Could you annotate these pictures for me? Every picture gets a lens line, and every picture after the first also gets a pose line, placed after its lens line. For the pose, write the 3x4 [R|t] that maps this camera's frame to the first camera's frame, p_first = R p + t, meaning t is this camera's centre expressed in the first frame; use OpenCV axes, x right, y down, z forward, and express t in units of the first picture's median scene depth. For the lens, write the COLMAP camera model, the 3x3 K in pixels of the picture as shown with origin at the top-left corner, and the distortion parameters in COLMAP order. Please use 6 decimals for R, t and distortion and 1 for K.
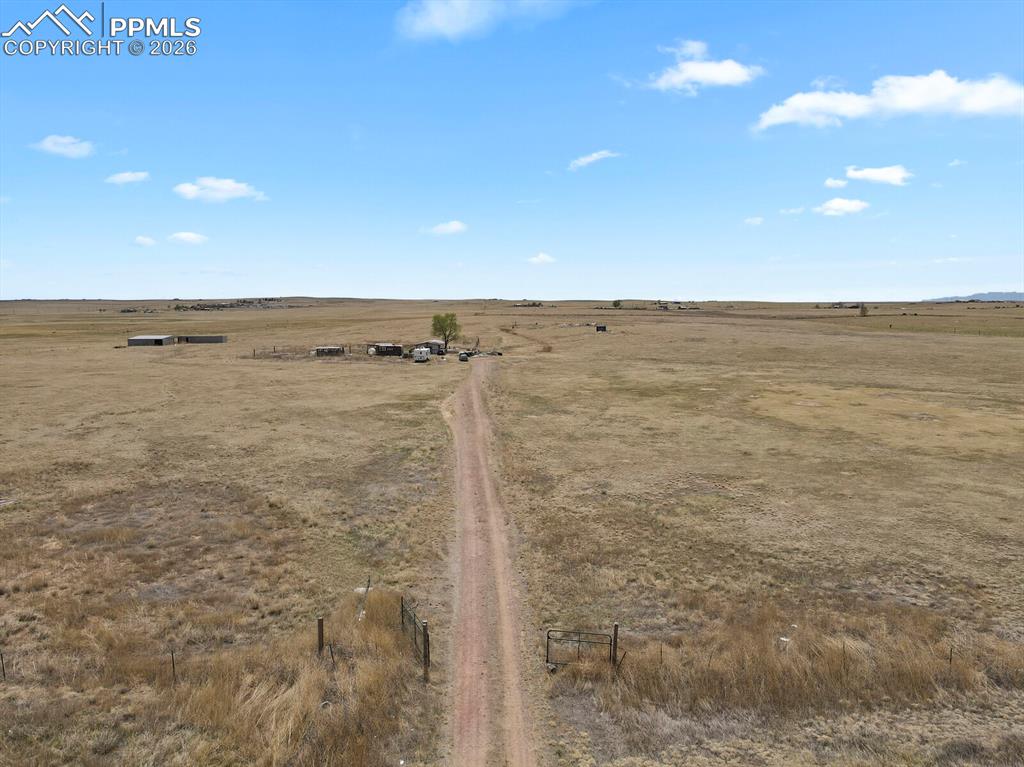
lens RADIAL K [[722.6, 0, 507.0], [0, 722.6, 380.2], [0, 0, 1]] dist [0.002408, 0.013063]
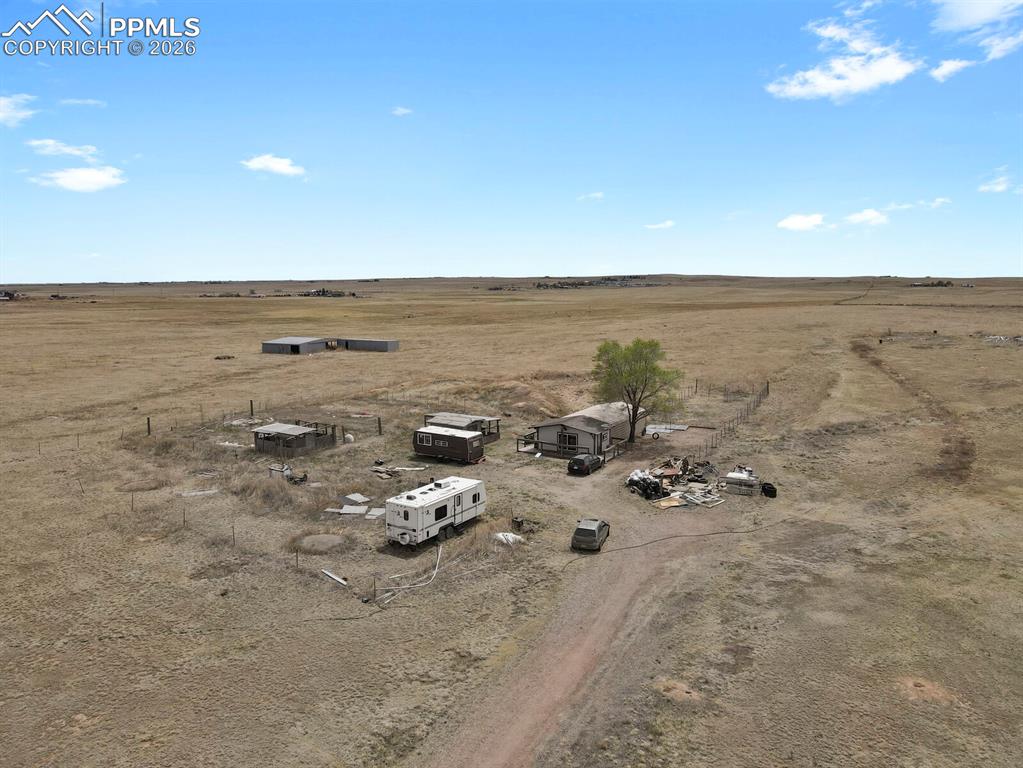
lens RADIAL K [[721.9, 0, 511.4], [0, 721.9, 384.9], [0, 0, 1]] dist [0.002408, 0.013063]
pose [[0.880326, 0.069767, -0.469212, 0.022435], [-0.052032, 0.997359, 0.050675, -0.060537], [0.471508, -0.020197, 0.881631, 0.463752]]
